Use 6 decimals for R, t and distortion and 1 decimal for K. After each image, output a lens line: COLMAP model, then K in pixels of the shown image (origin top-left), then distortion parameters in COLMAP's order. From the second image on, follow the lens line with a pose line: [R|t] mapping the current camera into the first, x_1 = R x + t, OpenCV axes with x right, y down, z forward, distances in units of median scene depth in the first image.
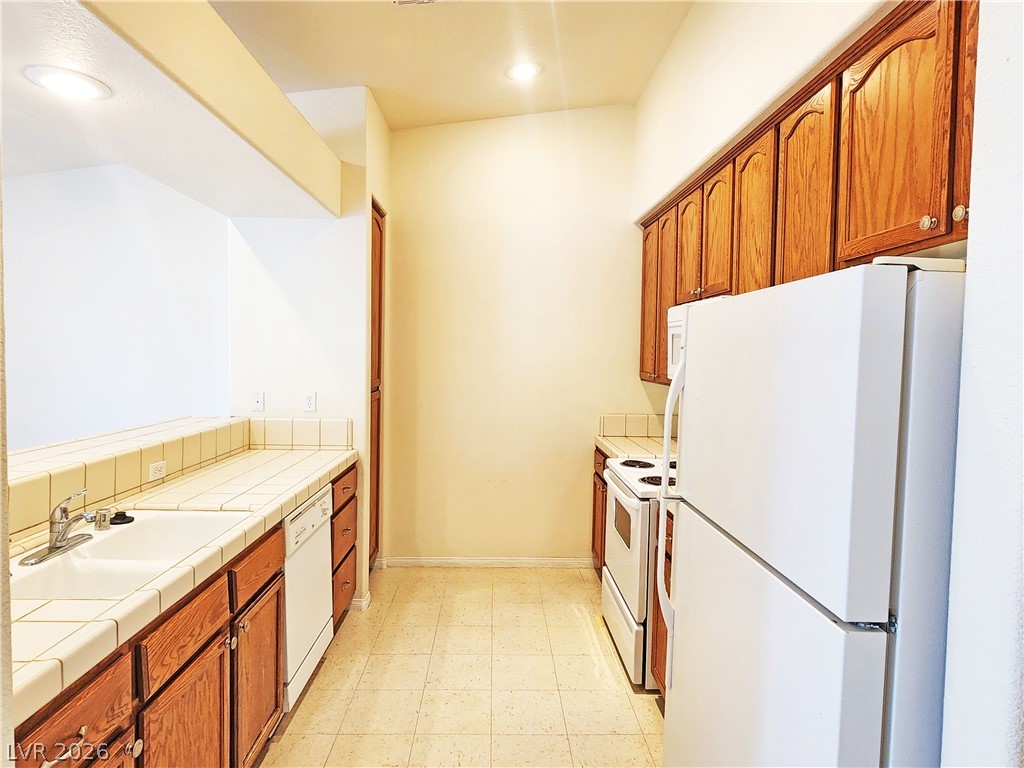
lens RADIAL K [[578.1, 0, 503.4], [0, 578.1, 384.9], [0, 0, 1]] dist [-0.002394, 0.000686]
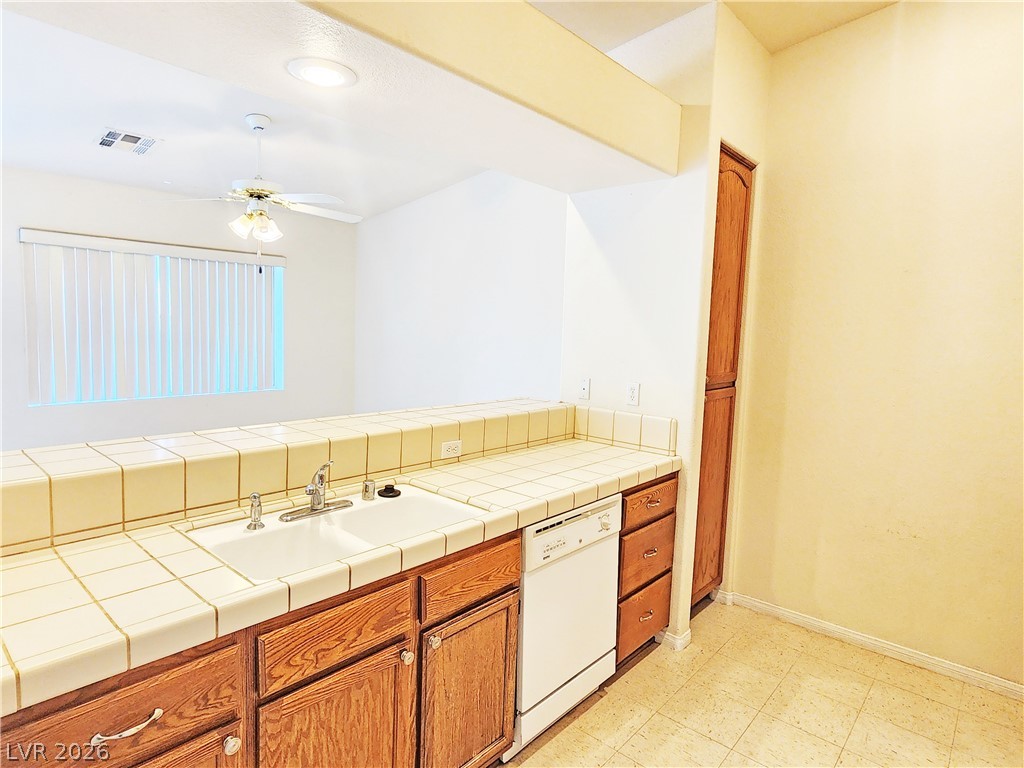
lens RADIAL K [[578.1, 0, 504.0], [0, 578.1, 378.7], [0, 0, 1]] dist [-0.002394, 0.000686]
pose [[0.735186, 0.070697, -0.674168, 0.165862], [-0.061517, 0.997401, 0.037507, -0.022242], [0.675068, 0.013898, 0.737625, 0.332626]]
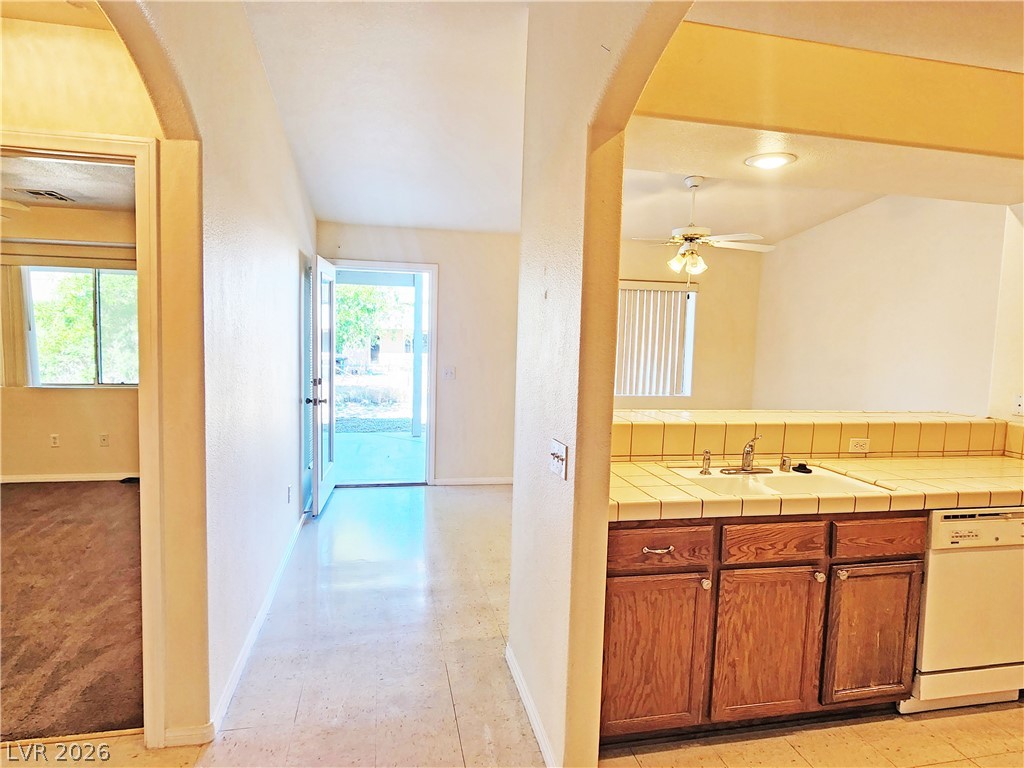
lens RADIAL K [[578.1, 0, 514.5], [0, 578.1, 378.9], [0, 0, 1]] dist [-0.002394, 0.000686]
pose [[0.204186, 0.067202, -0.976623, 0.440070], [-0.084991, 0.995091, 0.050703, 0.014346], [0.975236, 0.072651, 0.208895, 0.059202]]
